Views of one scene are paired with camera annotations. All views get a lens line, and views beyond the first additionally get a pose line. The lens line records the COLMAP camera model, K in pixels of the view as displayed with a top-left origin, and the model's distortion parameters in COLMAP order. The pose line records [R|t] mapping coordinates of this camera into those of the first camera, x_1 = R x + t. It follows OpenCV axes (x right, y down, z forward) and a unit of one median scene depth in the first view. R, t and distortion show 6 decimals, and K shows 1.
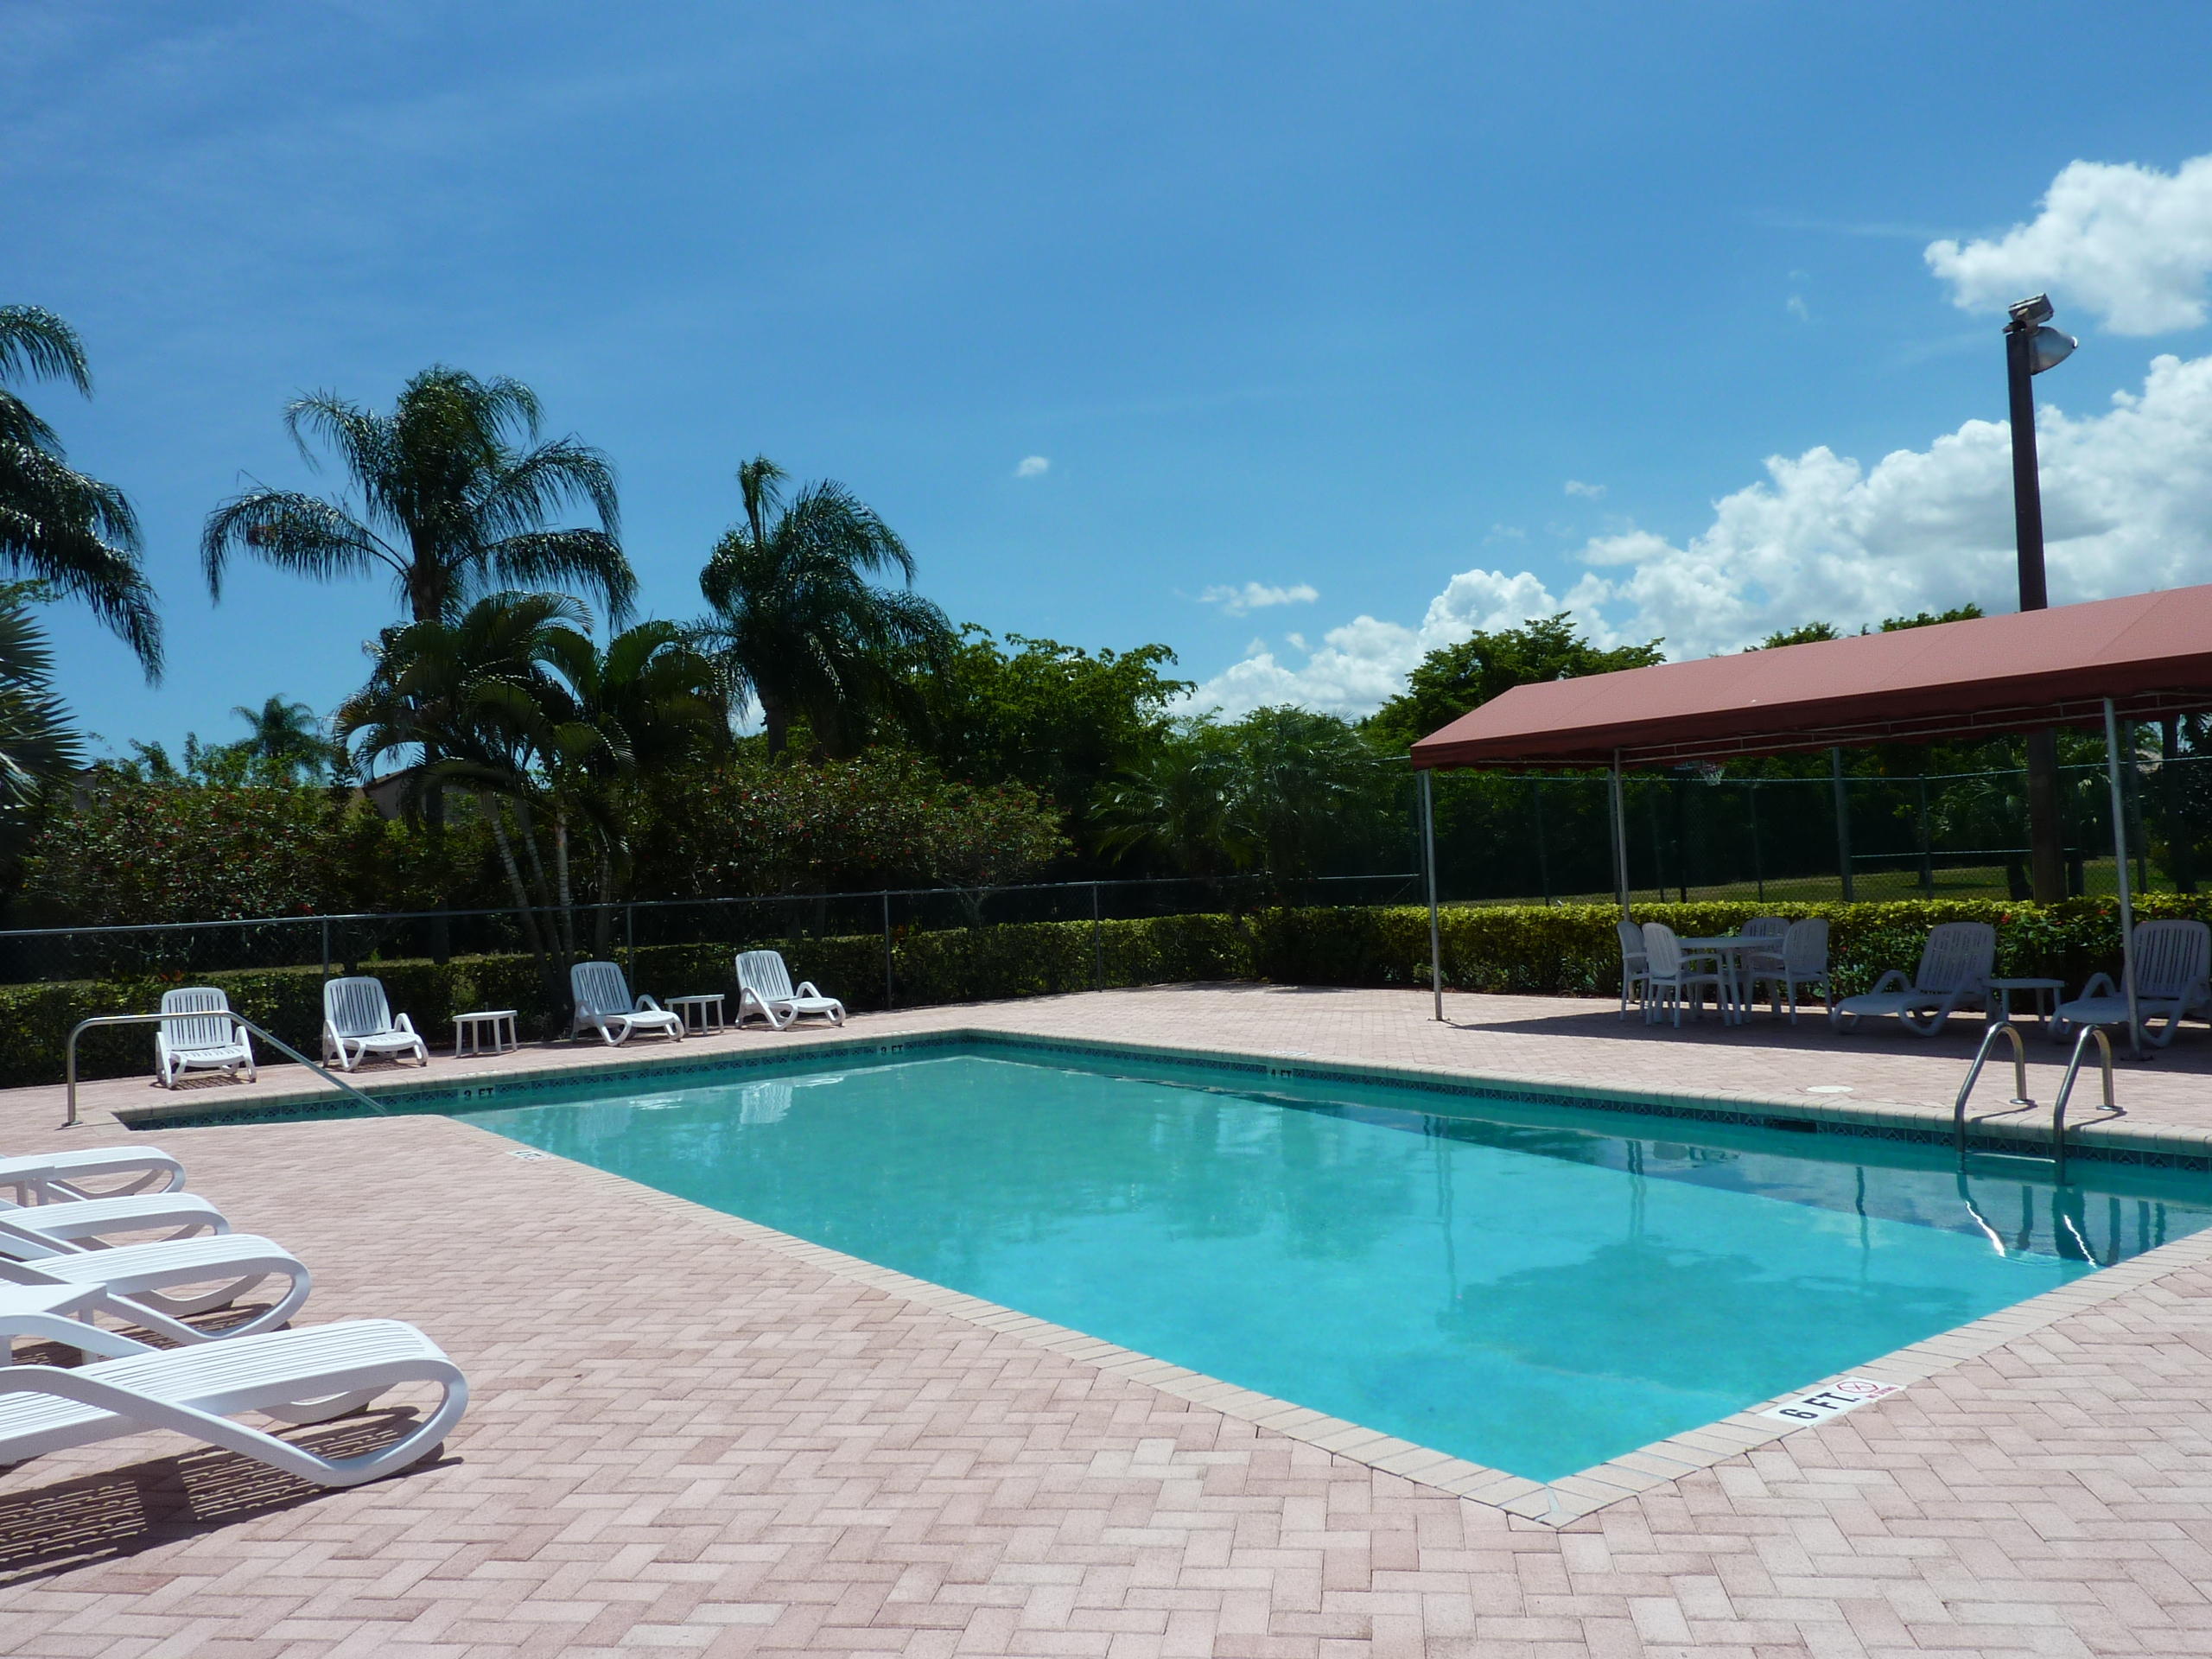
lens RADIAL K [[1645.1, 0, 1106.0], [0, 1645.1, 829.5], [0, 0, 1]] dist [-0.042804, 0.035295]
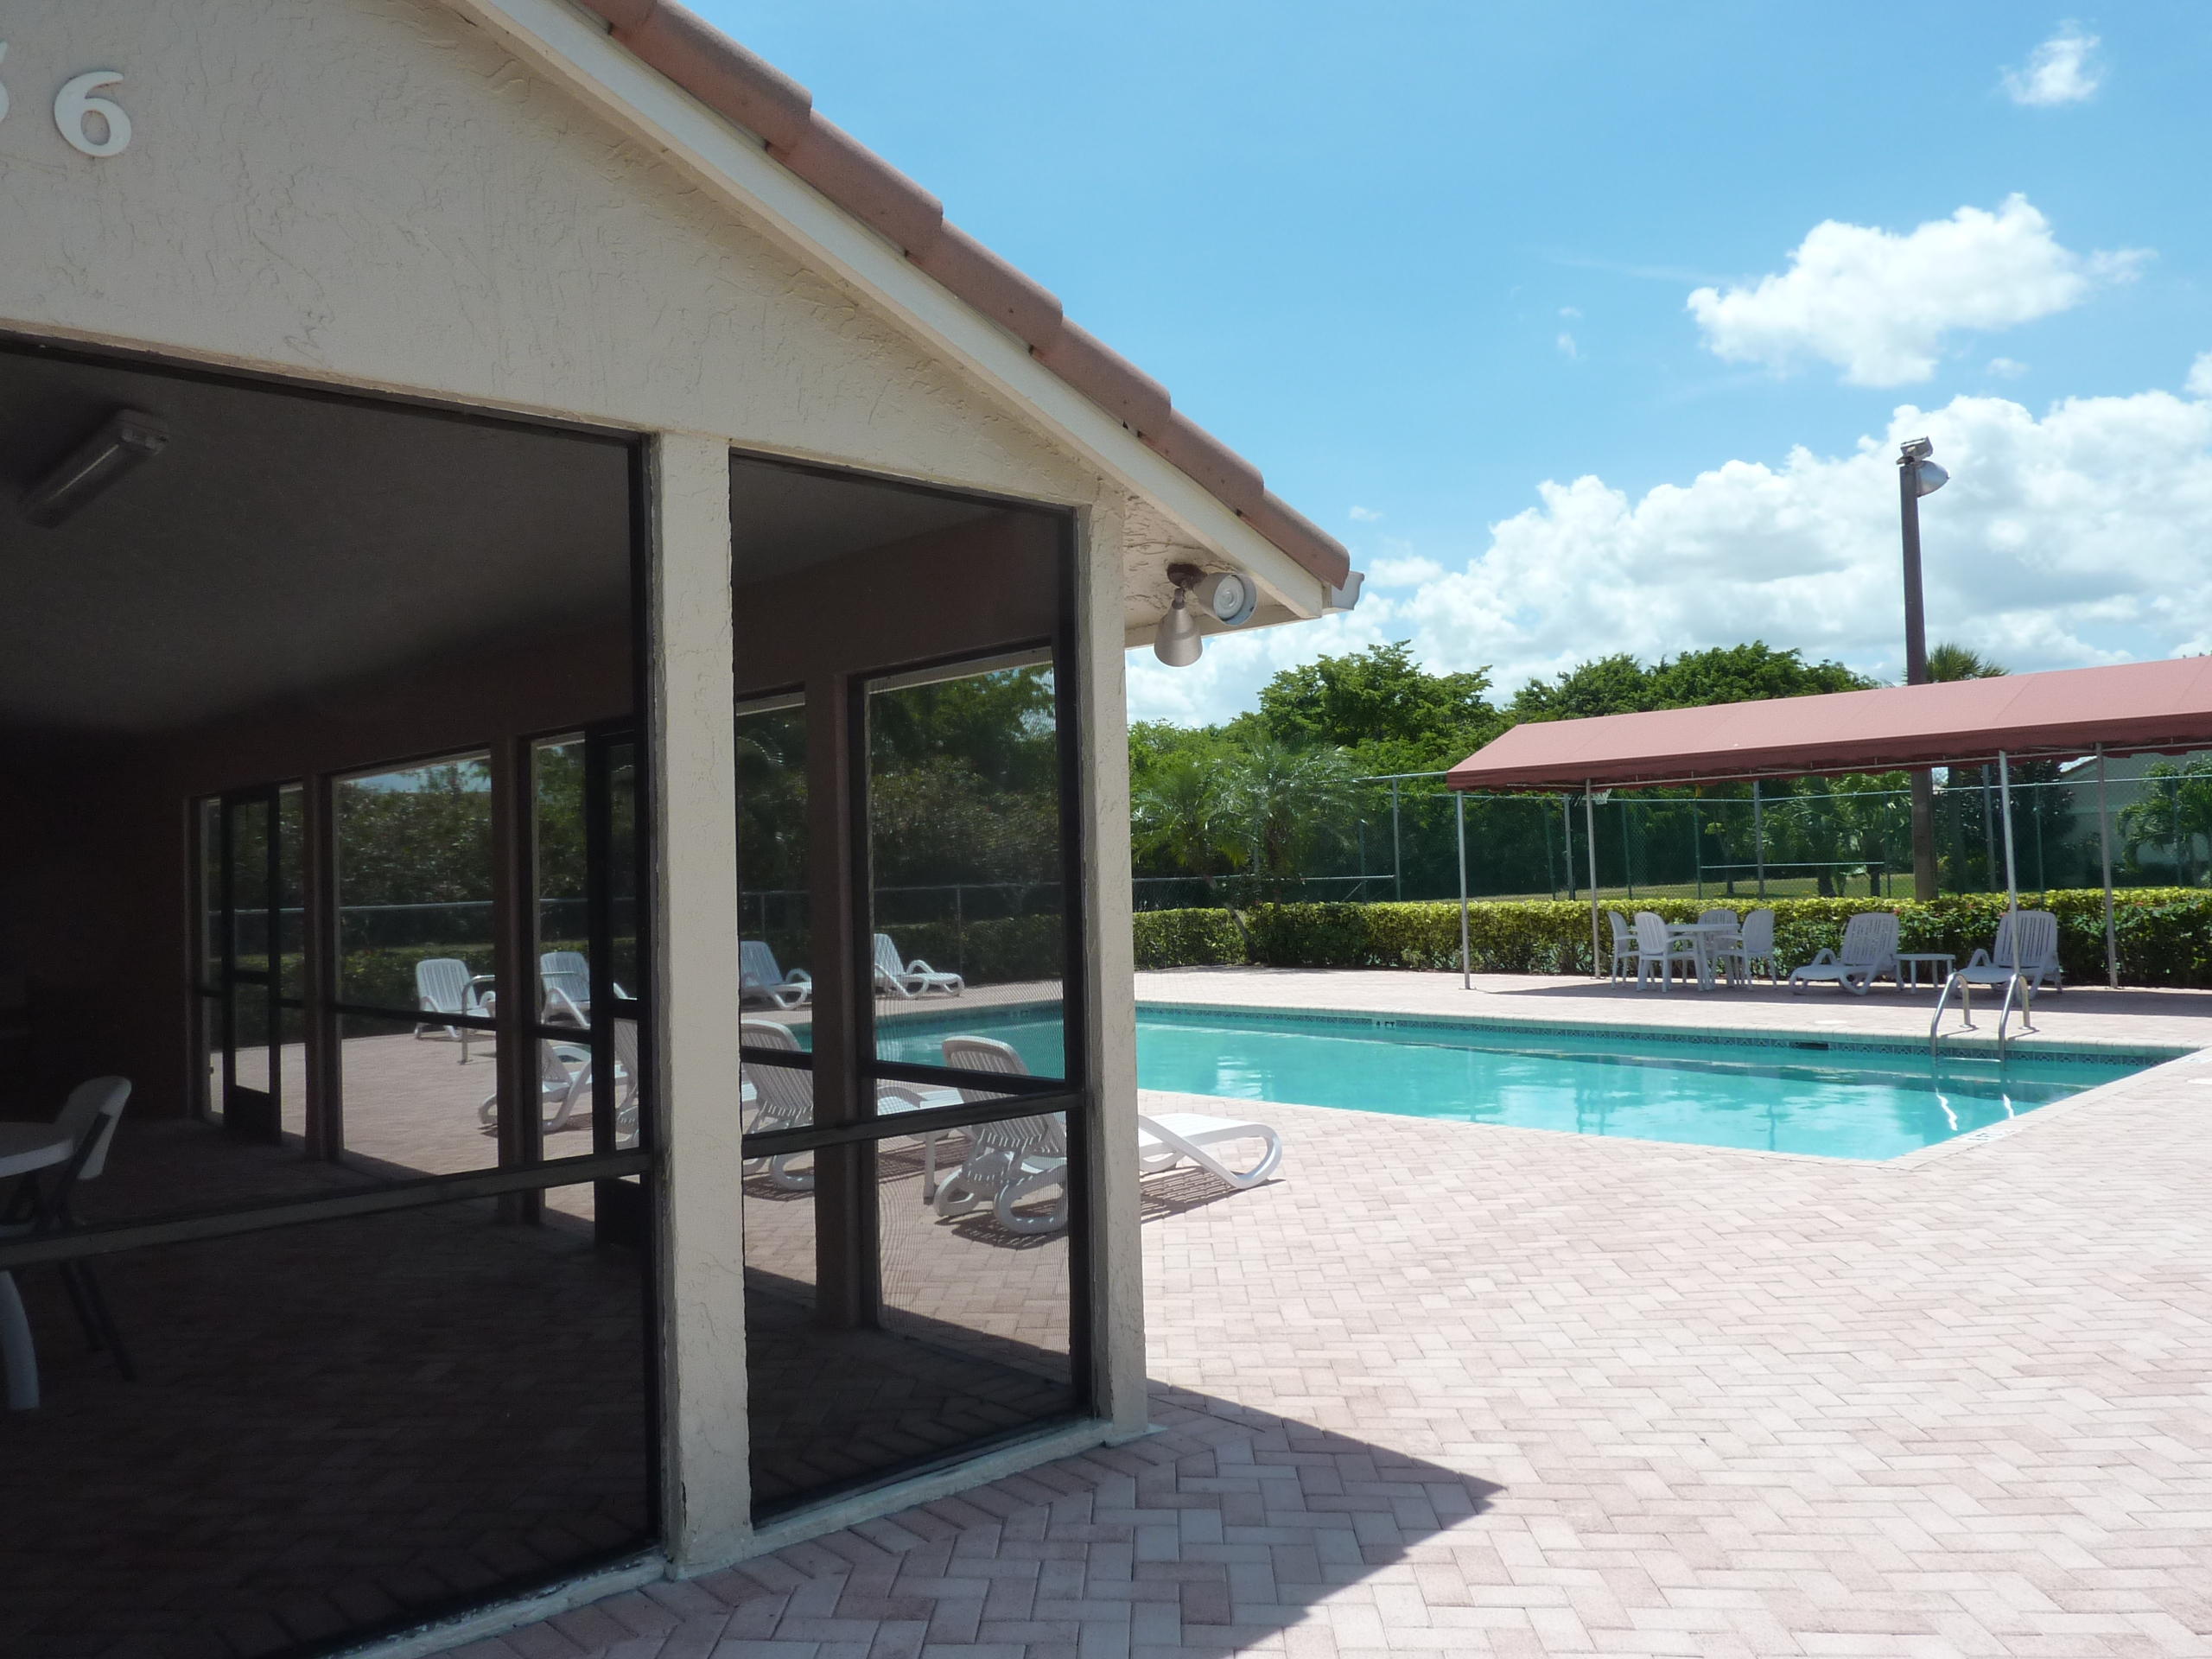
lens RADIAL K [[1645.1, 0, 1106.0], [0, 1645.1, 829.5], [0, 0, 1]] dist [-0.042804, 0.035295]
pose [[0.992104, 0.015459, 0.124464, -0.225709], [-0.014889, 0.999874, -0.005512, 0.004736], [-0.124534, 0.003616, 0.992209, -0.209026]]
